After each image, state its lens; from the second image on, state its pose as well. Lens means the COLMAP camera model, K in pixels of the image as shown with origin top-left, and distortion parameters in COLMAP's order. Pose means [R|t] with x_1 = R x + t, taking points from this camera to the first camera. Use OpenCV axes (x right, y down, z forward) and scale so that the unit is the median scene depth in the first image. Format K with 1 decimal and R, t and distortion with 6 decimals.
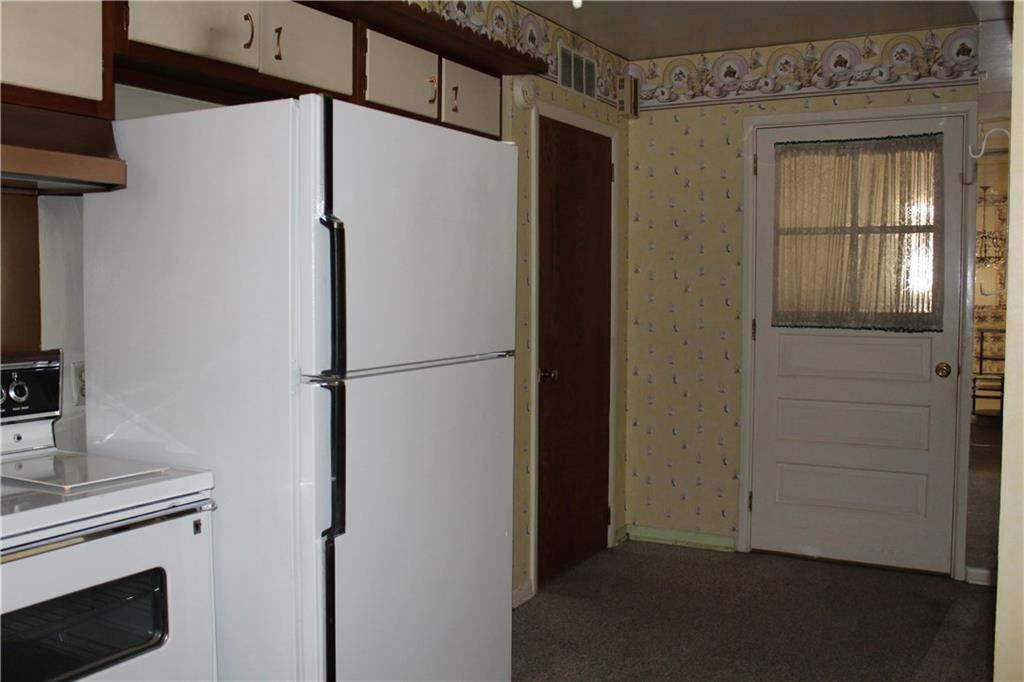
lens RADIAL K [[984.6, 0, 513.3], [0, 984.6, 338.2], [0, 0, 1]] dist [-0.063755, 0.000000]
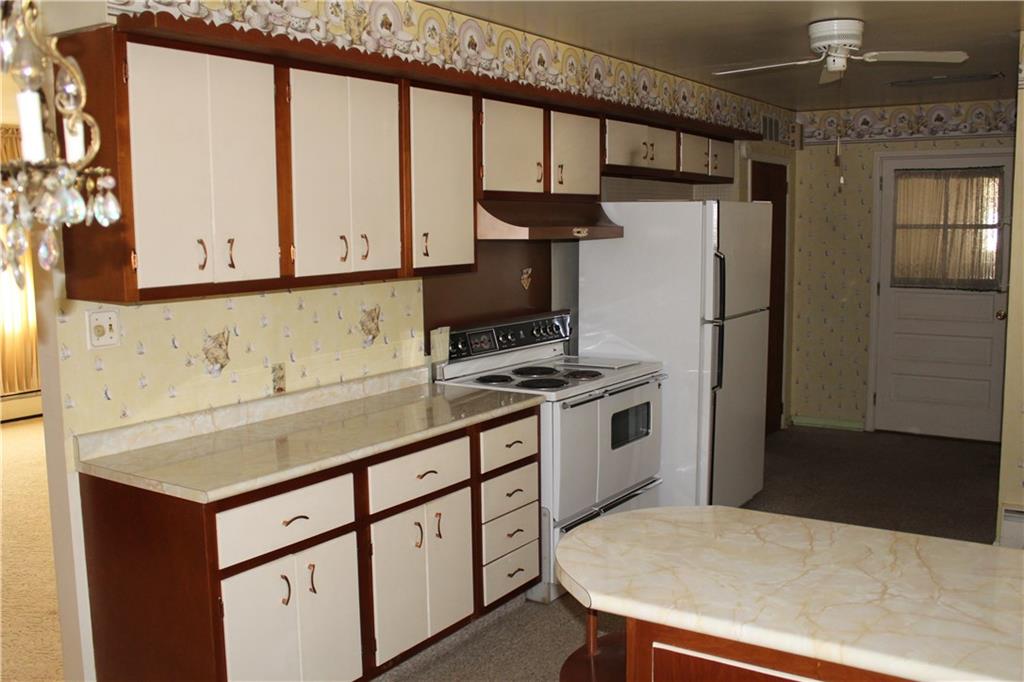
lens RADIAL K [[984.6, 0, 513.2], [0, 984.6, 338.8], [0, 0, 1]] dist [-0.063755, 0.000000]
pose [[0.996965, -0.000226, -0.077853, -0.219704], [0.004996, 0.998120, 0.061089, -0.028769], [0.077693, -0.061293, 0.995091, -0.611528]]
